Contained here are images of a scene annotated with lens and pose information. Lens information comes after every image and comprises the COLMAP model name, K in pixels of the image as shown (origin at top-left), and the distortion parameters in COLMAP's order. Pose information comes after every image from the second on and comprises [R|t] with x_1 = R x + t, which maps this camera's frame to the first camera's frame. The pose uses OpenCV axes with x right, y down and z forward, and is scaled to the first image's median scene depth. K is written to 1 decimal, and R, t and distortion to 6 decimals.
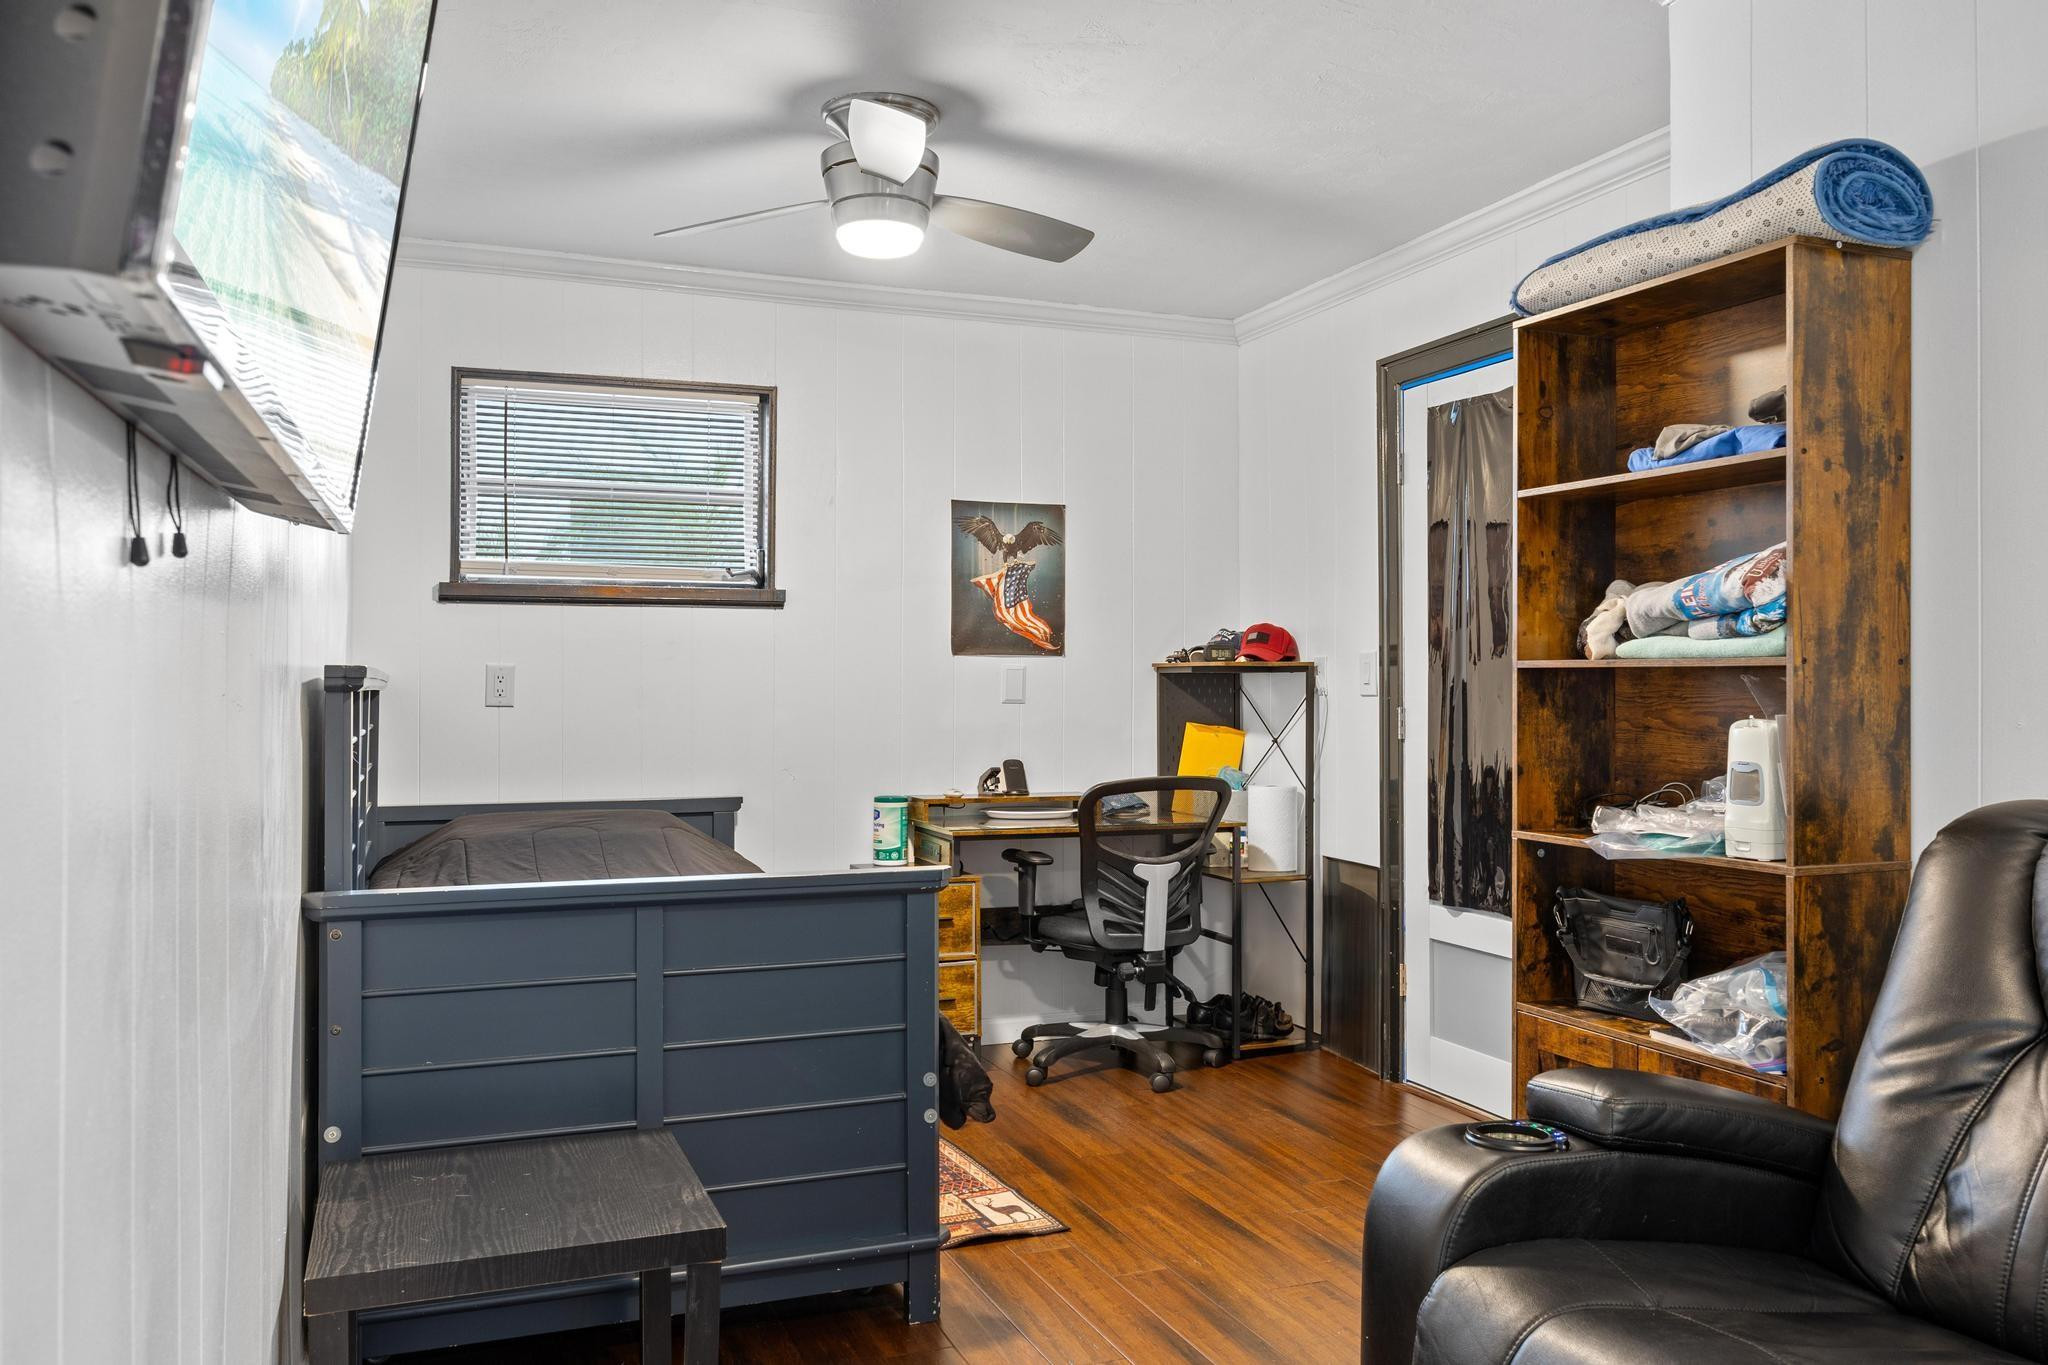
lens RADIAL K [[1614.7, 0, 1024.0], [0, 1614.7, 682.5], [0, 0, 1]] dist [0.000456, 0.000085]
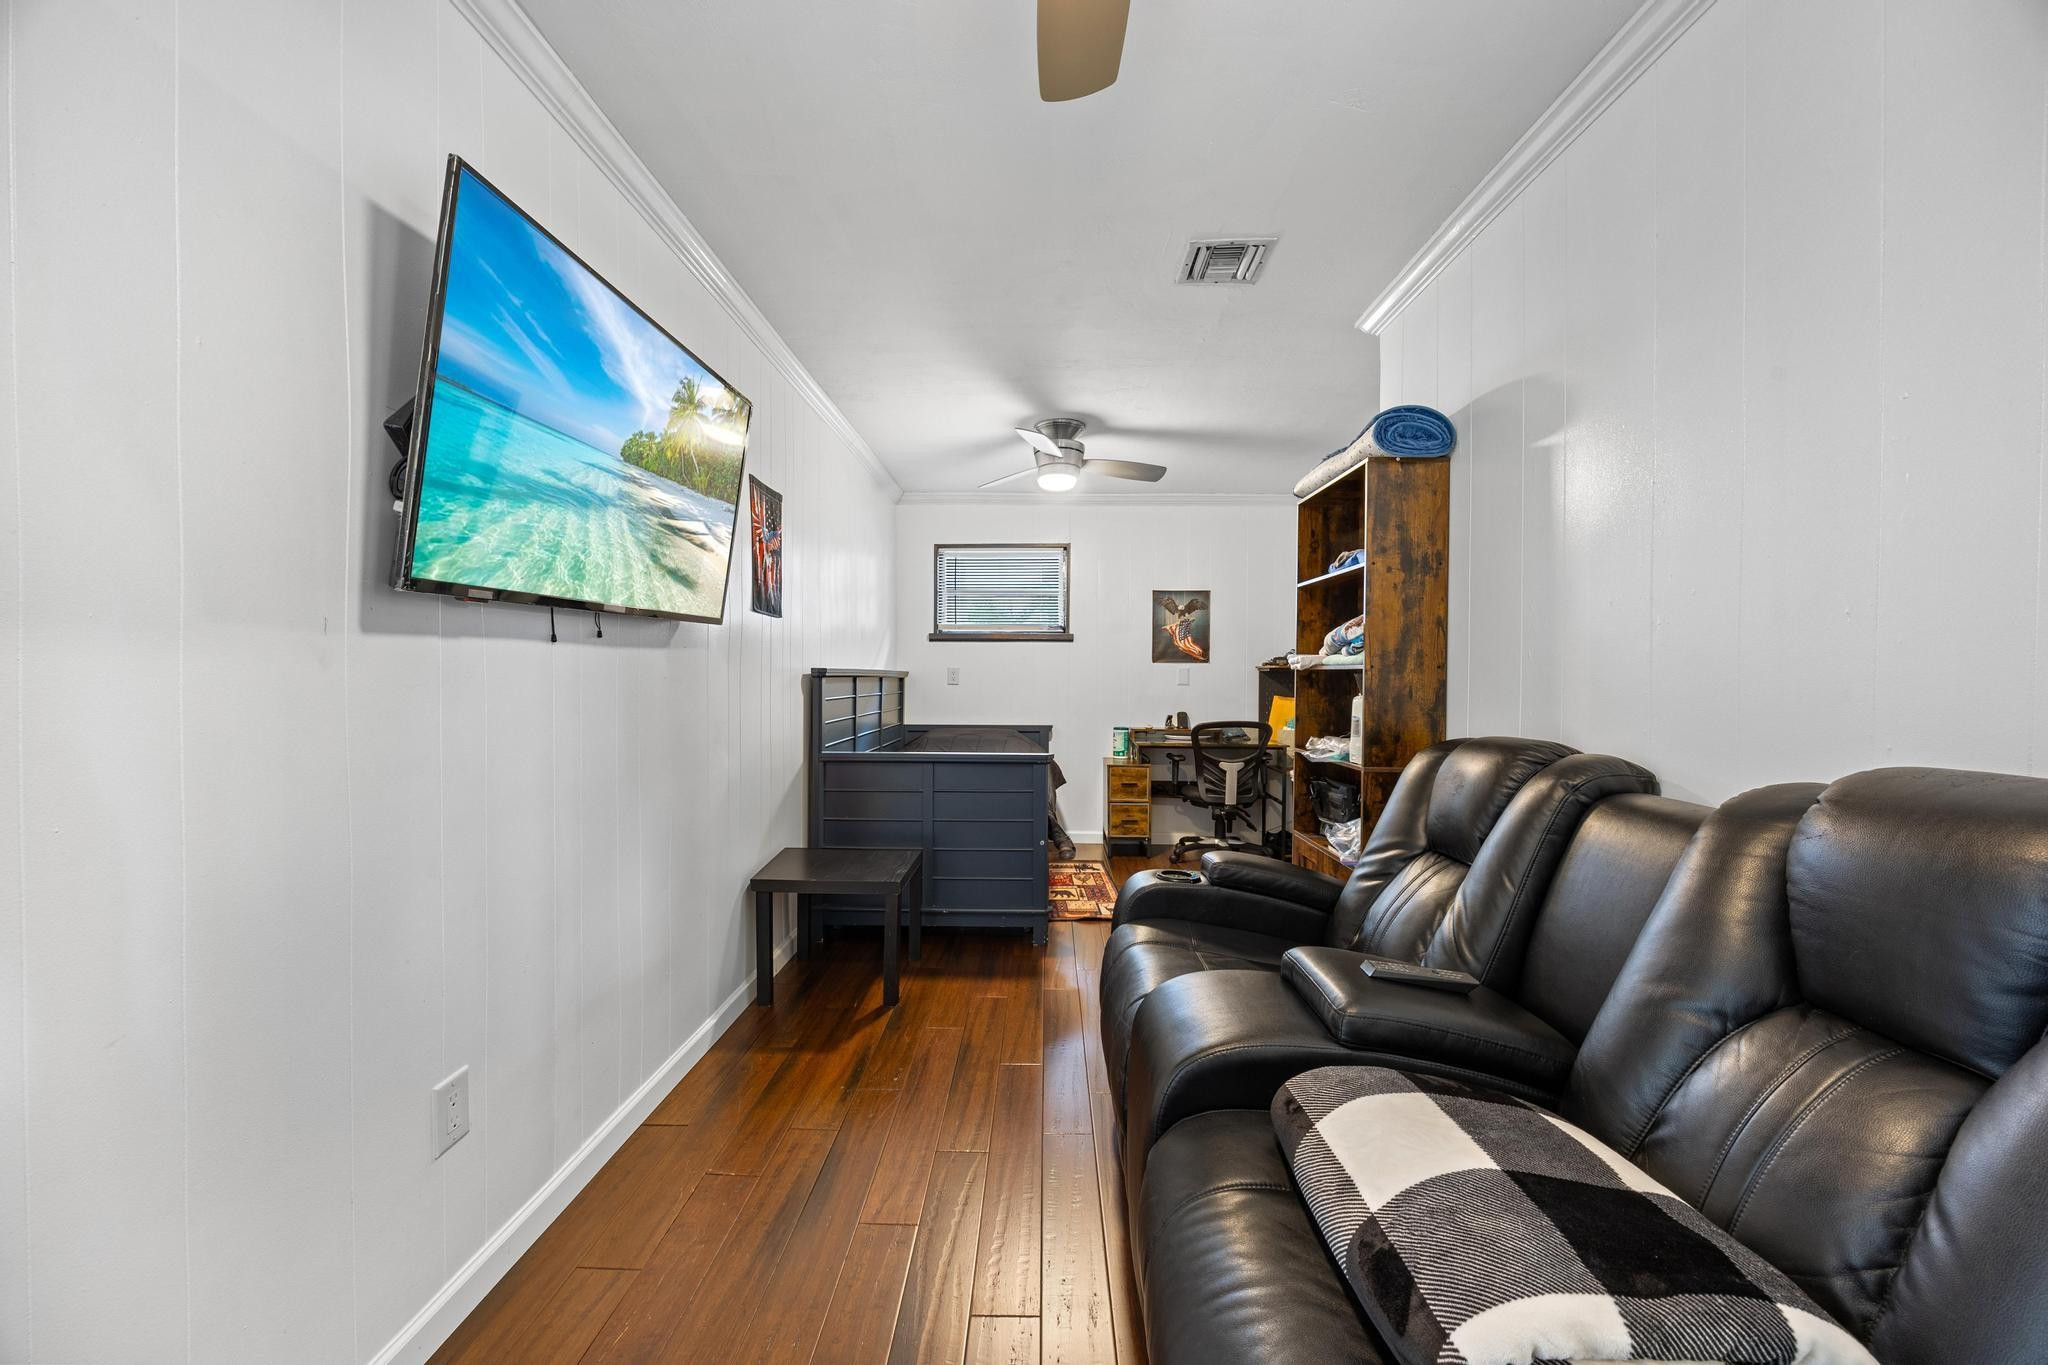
lens RADIAL K [[792.9, 0, 1015.9], [0, 792.9, 690.3], [0, 0, 1]] dist [0.000726, 0.000032]
pose [[0.918793, 0.012059, -0.394556, 0.229276], [-0.004311, 0.999780, 0.020520, -0.001129], [0.394716, -0.017153, 0.918643, -0.048250]]
